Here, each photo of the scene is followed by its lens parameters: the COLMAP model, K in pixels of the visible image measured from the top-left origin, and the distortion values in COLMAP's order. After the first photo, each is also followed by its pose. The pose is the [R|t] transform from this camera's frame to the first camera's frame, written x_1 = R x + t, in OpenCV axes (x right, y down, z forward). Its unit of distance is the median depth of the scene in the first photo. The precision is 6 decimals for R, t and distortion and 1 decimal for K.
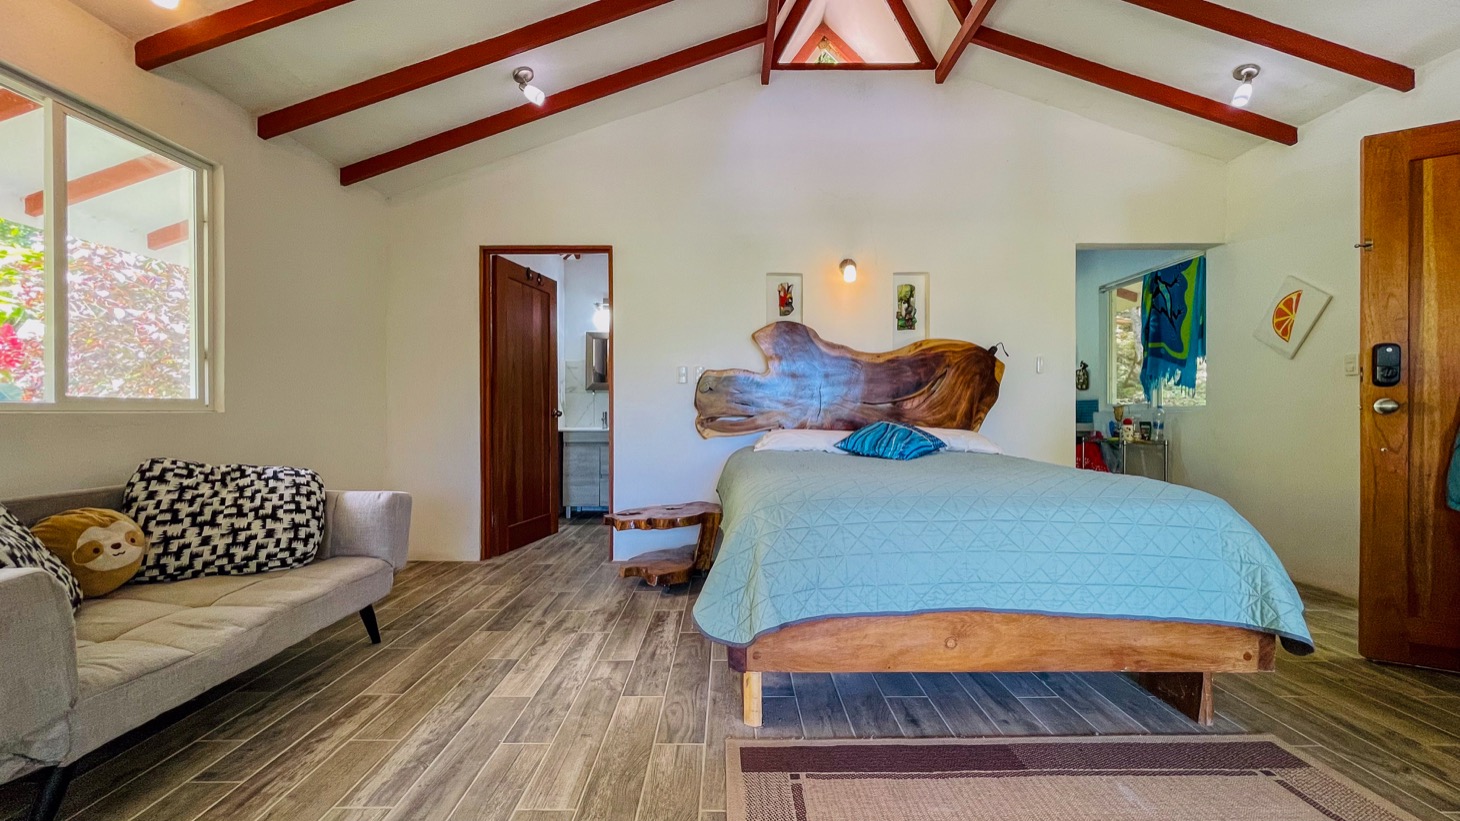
lens RADIAL K [[595.7, 0, 731.5], [0, 595.7, 414.0], [0, 0, 1]] dist [0.000545, 0.000413]
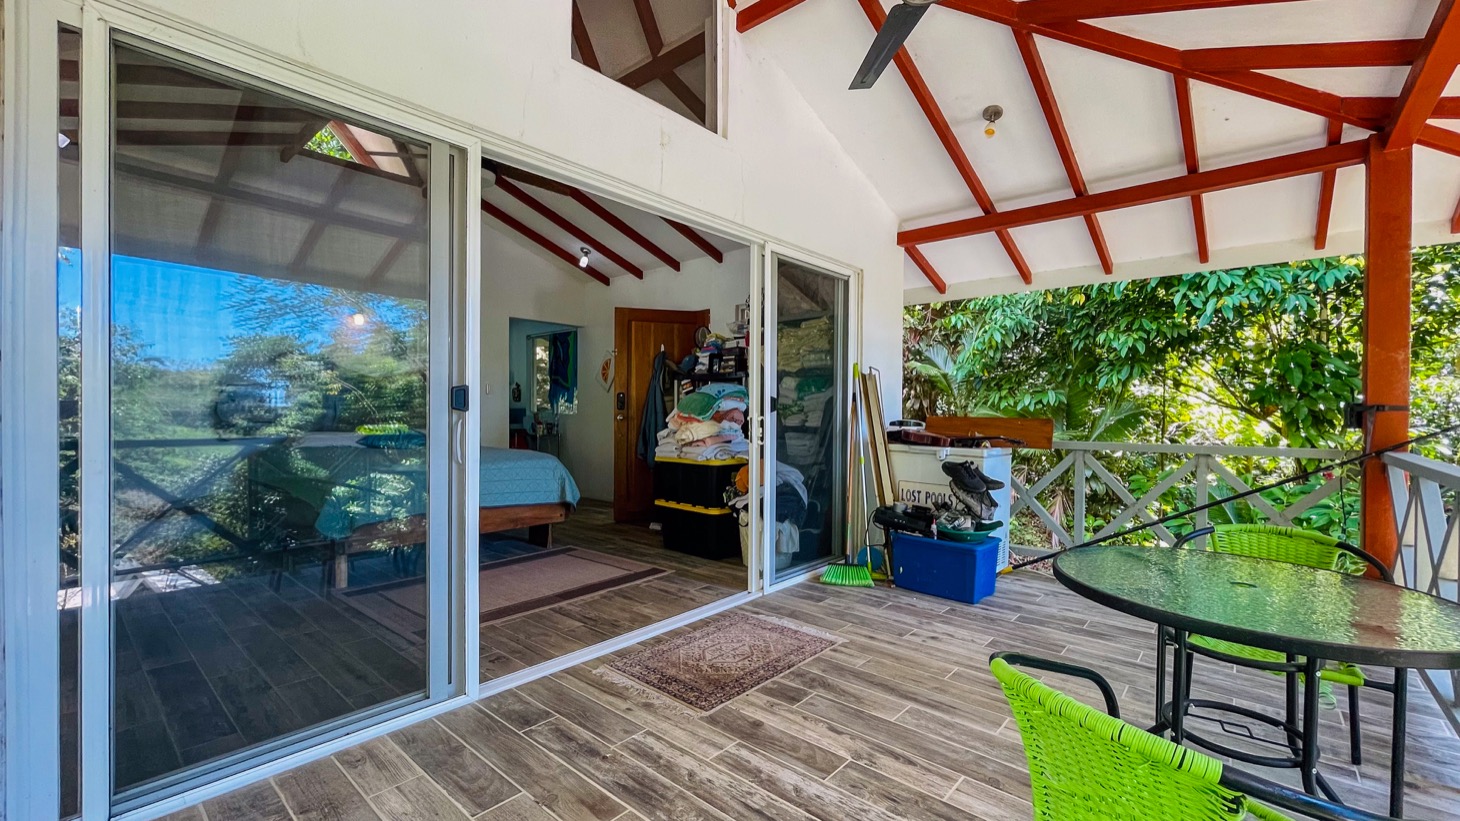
lens RADIAL K [[595.7, 0, 731.5], [0, 595.7, 414.0], [0, 0, 1]] dist [0.000545, 0.000413]
pose [[0.654831, 0.000012, 0.755776, -0.274846], [-0.004184, 0.999985, 0.003609, -0.023176], [-0.755764, -0.005526, 0.654821, -0.562041]]
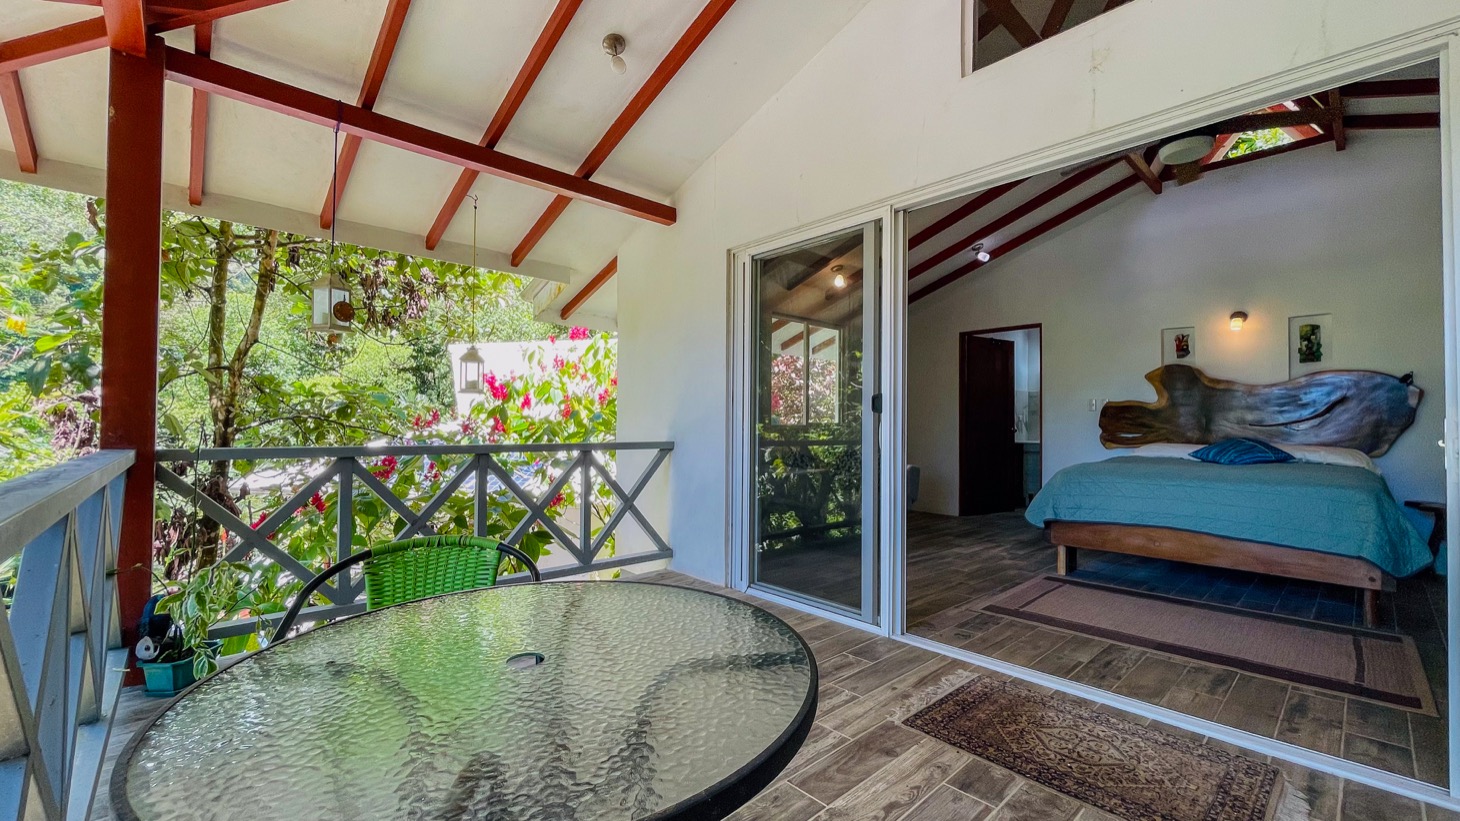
lens RADIAL K [[595.7, 0, 731.5], [0, 595.7, 414.0], [0, 0, 1]] dist [0.000545, 0.000413]
pose [[0.685483, -0.010234, -0.728017, 0.374325], [-0.008275, 0.999727, -0.021846, -0.004240], [0.728042, 0.020999, 0.685211, -0.651309]]
